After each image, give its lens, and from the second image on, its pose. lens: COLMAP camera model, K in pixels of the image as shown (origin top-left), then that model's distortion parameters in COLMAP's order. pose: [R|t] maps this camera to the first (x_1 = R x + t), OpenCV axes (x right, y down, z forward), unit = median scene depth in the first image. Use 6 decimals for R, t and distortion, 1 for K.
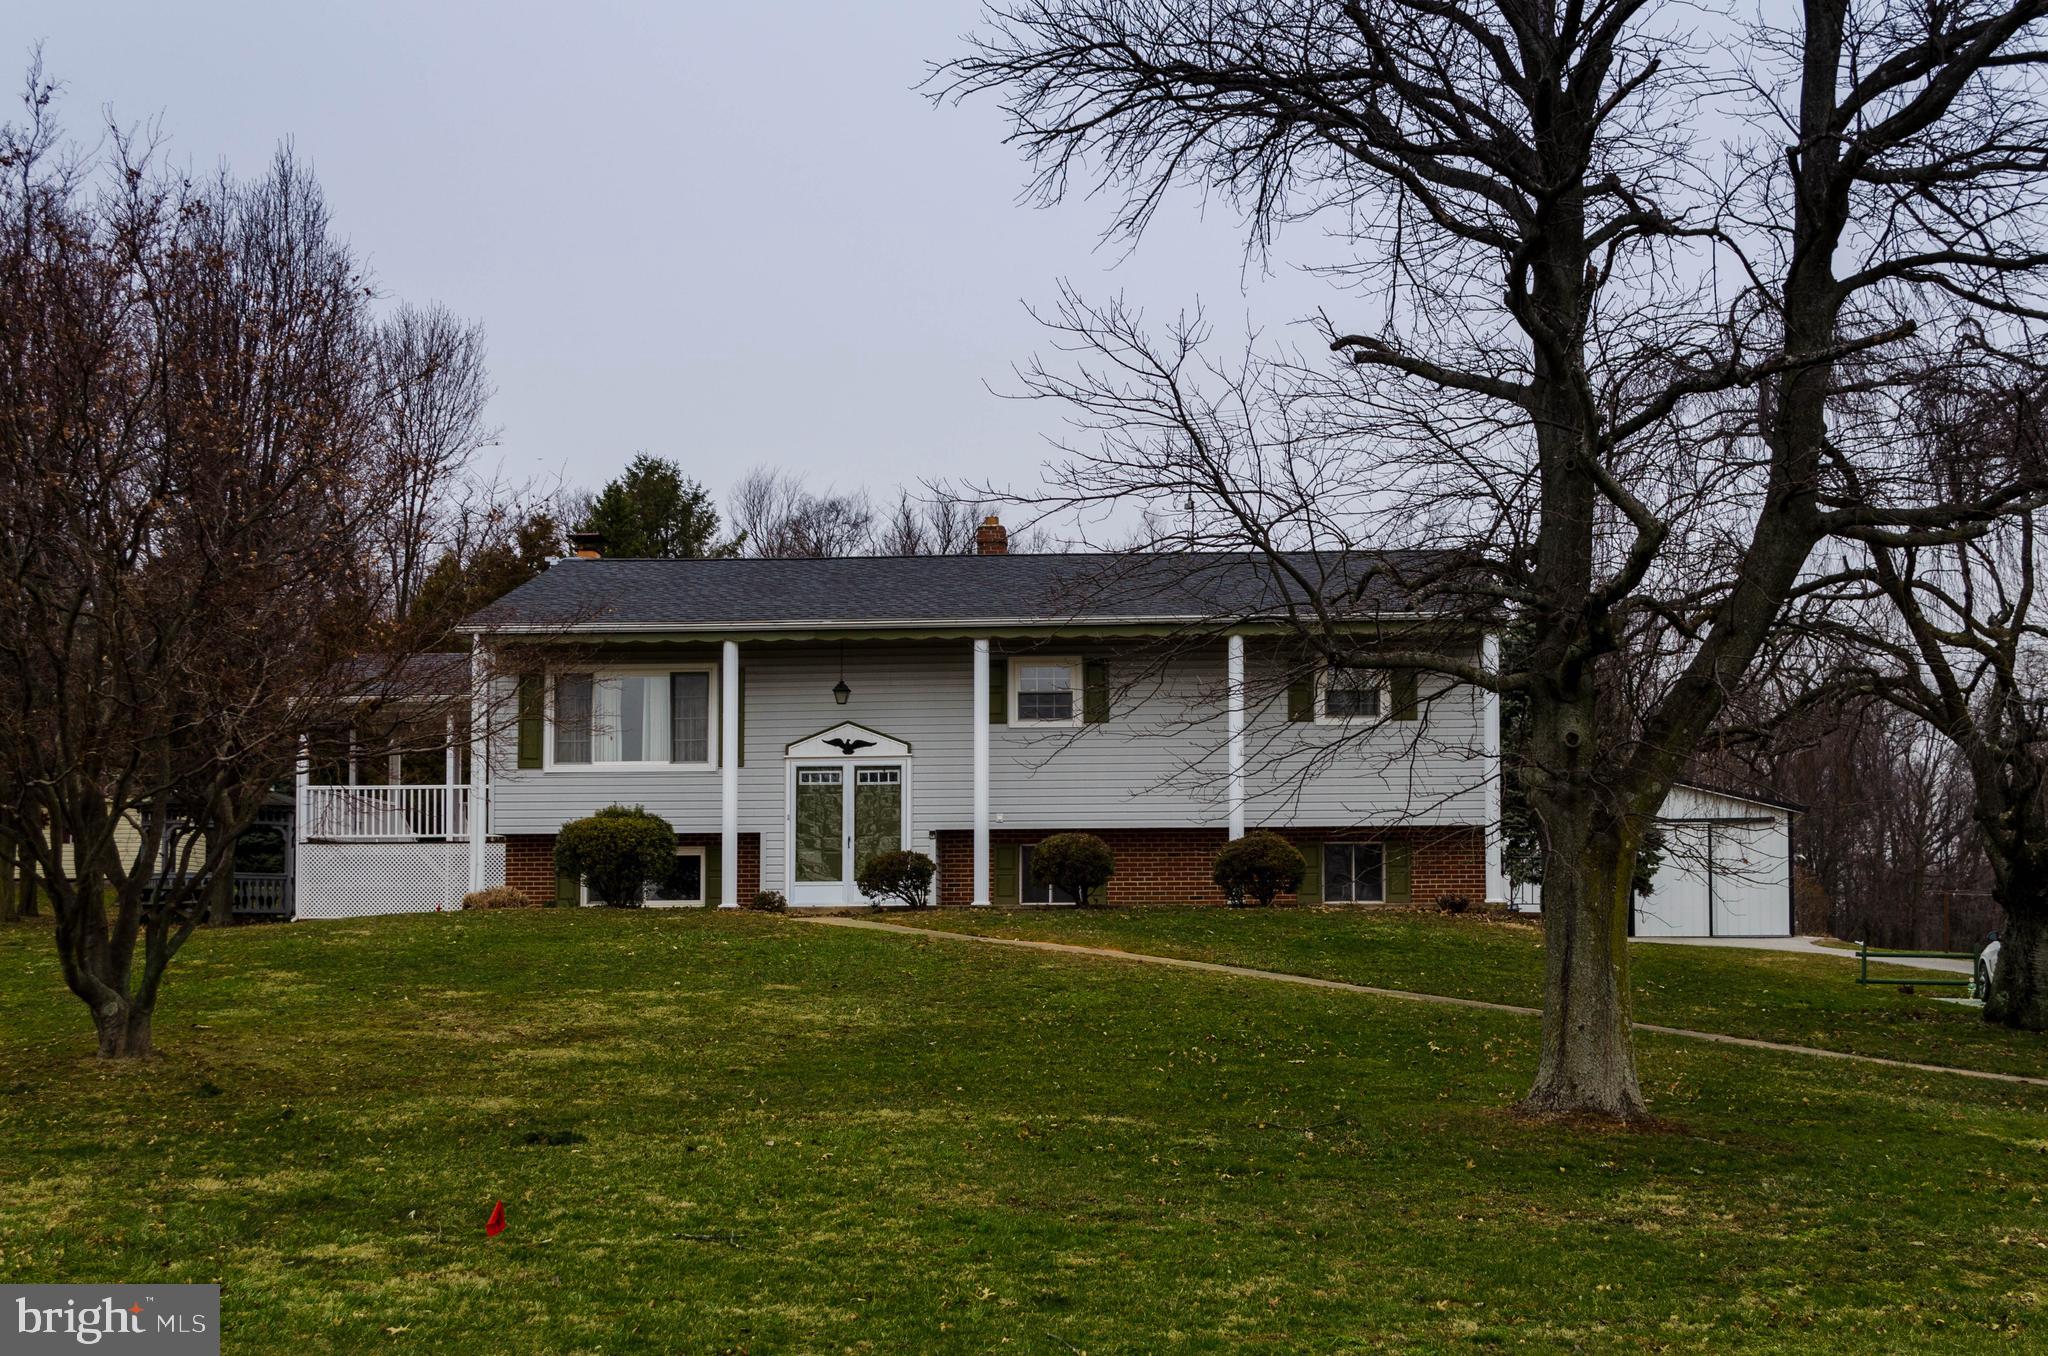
lens RADIAL K [[2455.1, 0, 1024.0], [0, 2455.1, 678.0], [0, 0, 1]] dist [0.009531, 0.000564]
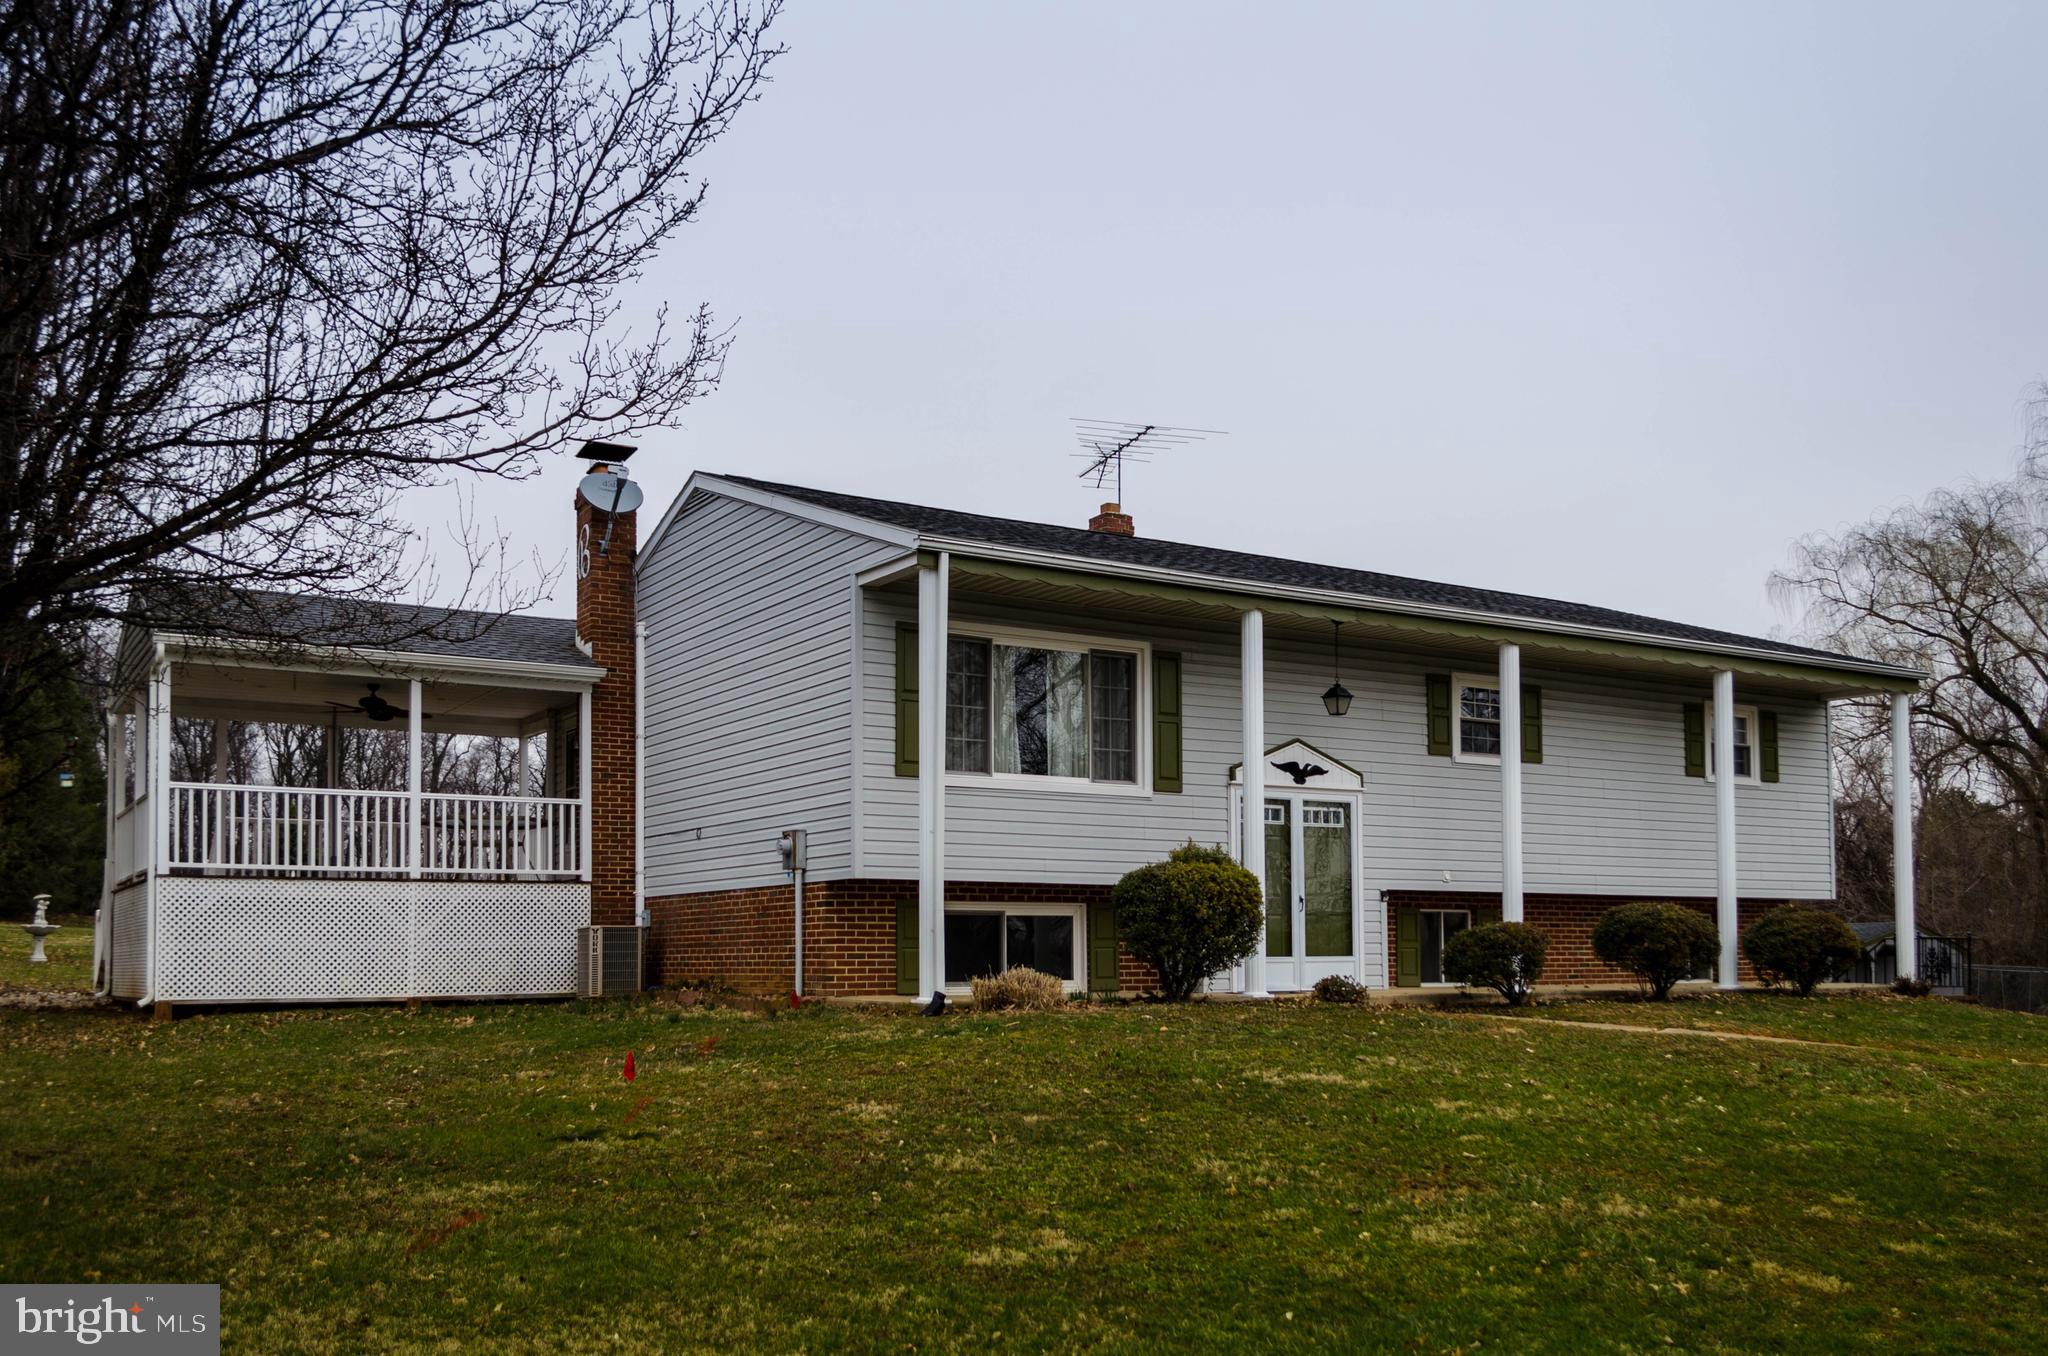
lens RADIAL K [[1841.6, 0, 1024.0], [0, 1841.6, 678.0], [0, 0, 1]] dist [-0.010879, -0.001646]
pose [[0.807383, 0.090816, 0.582997, -0.465452], [-0.064356, 0.995743, -0.065985, 0.041283], [-0.586508, 0.015756, 0.809790, 0.600265]]
